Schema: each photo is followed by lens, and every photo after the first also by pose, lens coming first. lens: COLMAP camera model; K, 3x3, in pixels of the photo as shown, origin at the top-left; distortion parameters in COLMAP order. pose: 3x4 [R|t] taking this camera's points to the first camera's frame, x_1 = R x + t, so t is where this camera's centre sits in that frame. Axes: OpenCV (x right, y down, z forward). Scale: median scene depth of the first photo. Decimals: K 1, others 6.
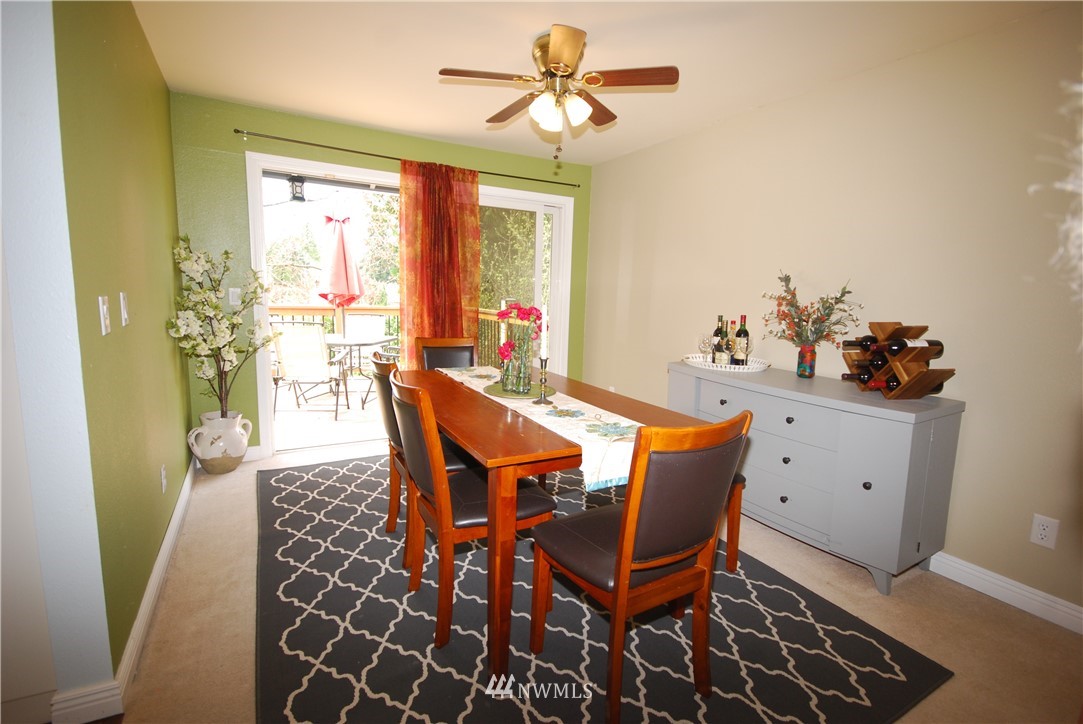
lens RADIAL K [[505.7, 0, 547.1], [0, 505.7, 367.1], [0, 0, 1]] dist [-0.015861, 0.000010]
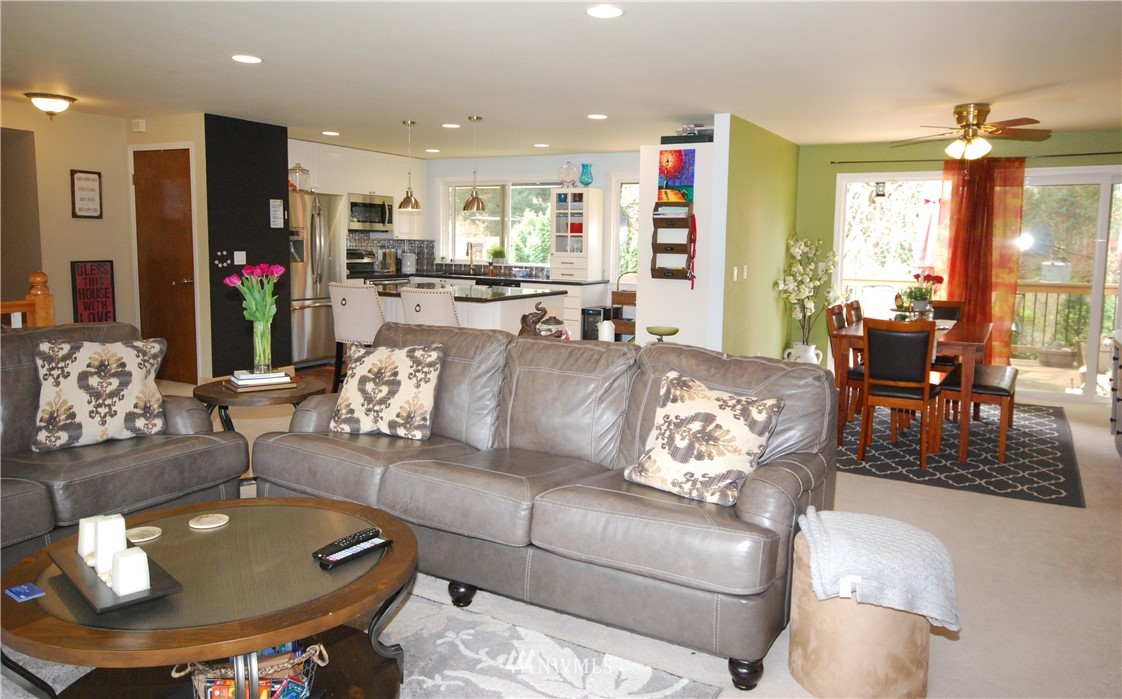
lens RADIAL K [[800.9, 0, 569.4], [0, 800.9, 329.5], [0, 0, 1]] dist [-0.002370, -0.001367]
pose [[0.513645, 0.067910, -0.855311, 1.289324], [-0.124447, 0.992218, 0.004045, 0.154127], [0.848930, 0.104363, 0.518099, -1.060995]]
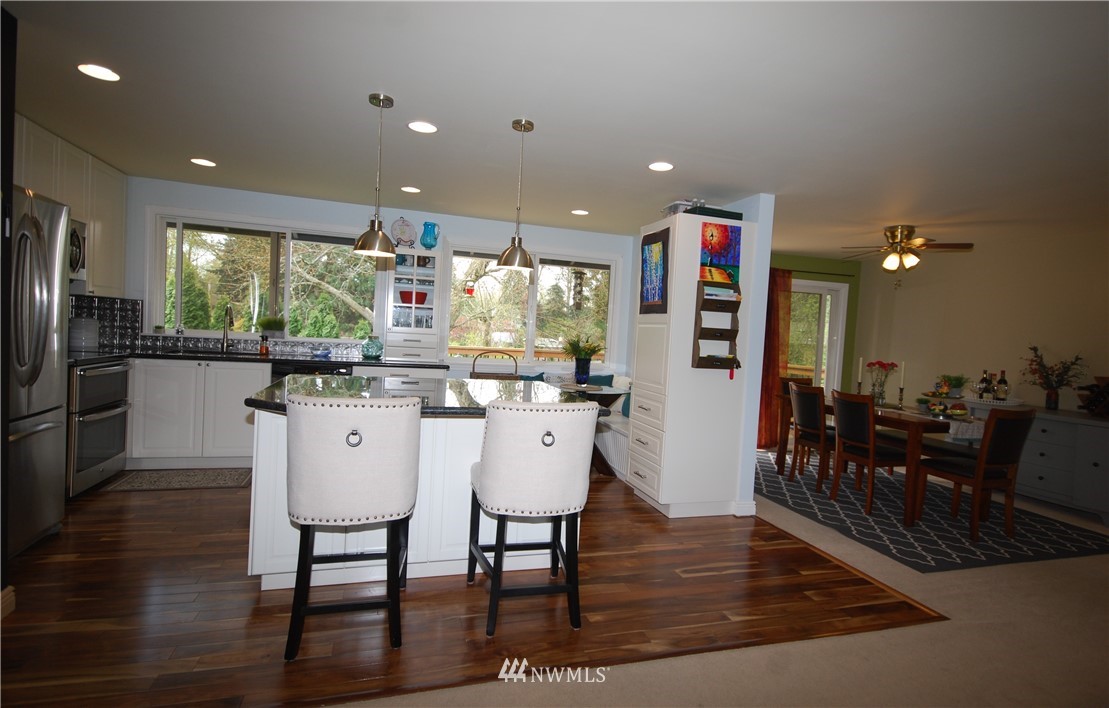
lens RADIAL K [[560.1, 0, 571.9], [0, 560.1, 355.9], [0, 0, 1]] dist [0.012110, -0.004467]
pose [[0.978773, 0.027913, -0.203036, -0.636976], [-0.050472, 0.992999, -0.106797, 0.120619], [0.198633, 0.114777, 0.973330, -1.096962]]
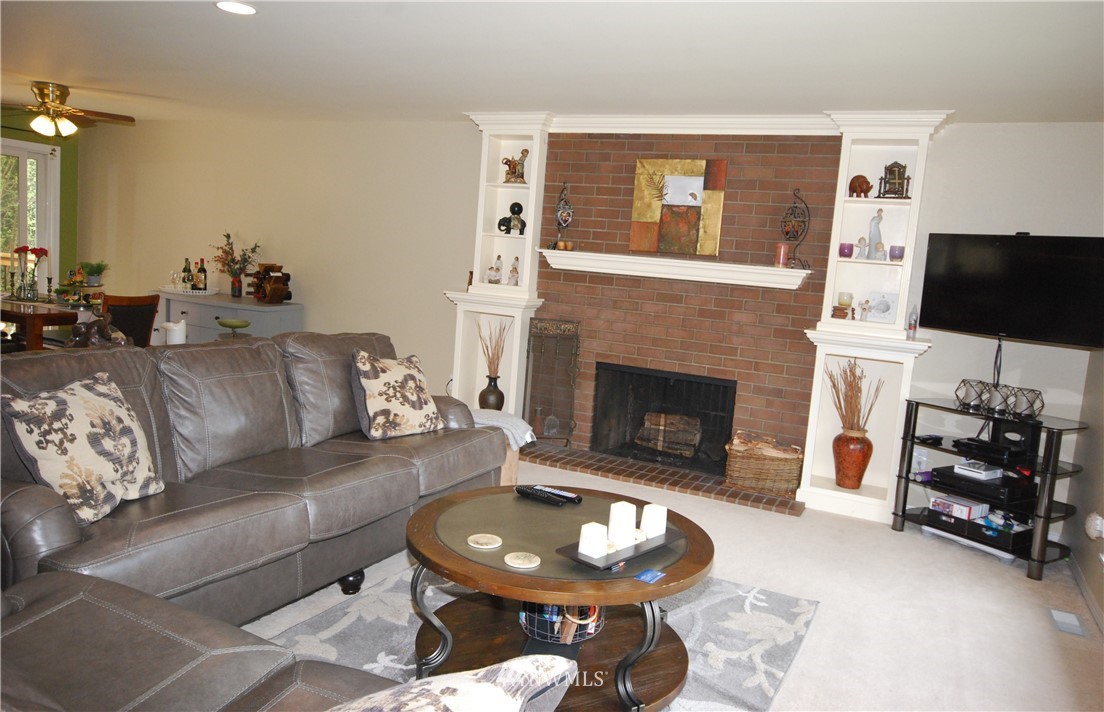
lens RADIAL K [[805.8, 0, 561.2], [0, 805.8, 355.7], [0, 0, 1]] dist [0.017821, 0.000399]
pose [[0.817921, -0.039799, 0.573952, -0.142246], [0.033607, 0.999206, 0.021393, 0.188025], [-0.574348, 0.001791, 0.818609, -1.740970]]
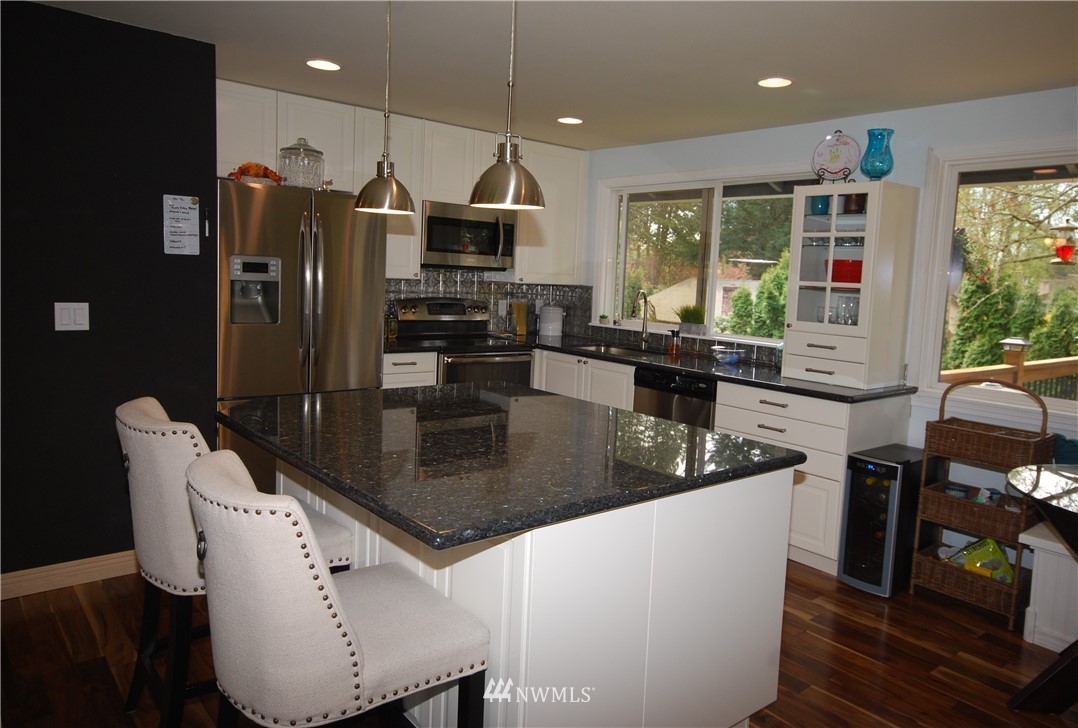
lens RADIAL K [[759.5, 0, 568.1], [0, 759.5, 354.6], [0, 0, 1]] dist [-0.000307, -0.001064]
pose [[0.194058, 0.077164, -0.977950, -0.222805], [-0.181524, 0.982510, 0.041504, -0.058474], [0.964049, 0.169468, 0.204671, -0.151846]]
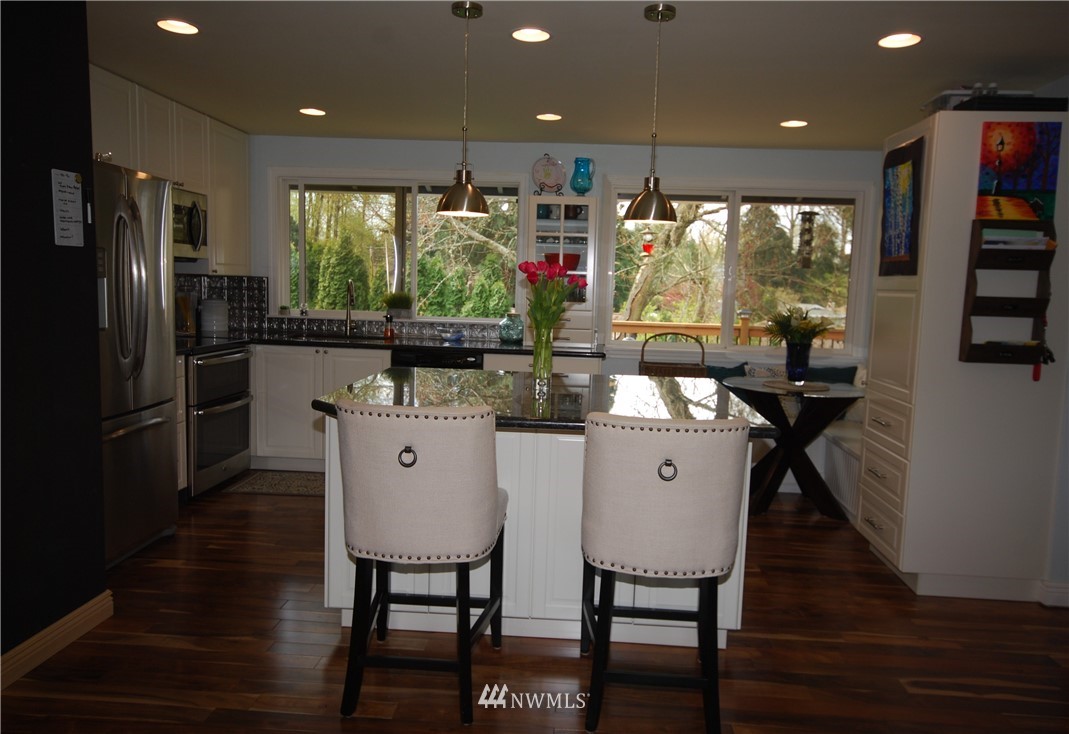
lens RADIAL K [[777.5, 0, 549.0], [0, 777.5, 367.9], [0, 0, 1]] dist [0.002601, 0.028221]
pose [[0.839738, 0.048877, -0.540787, -0.502802], [-0.079978, 0.996211, -0.034151, 0.086515], [0.537069, 0.071929, 0.840466, -1.029896]]
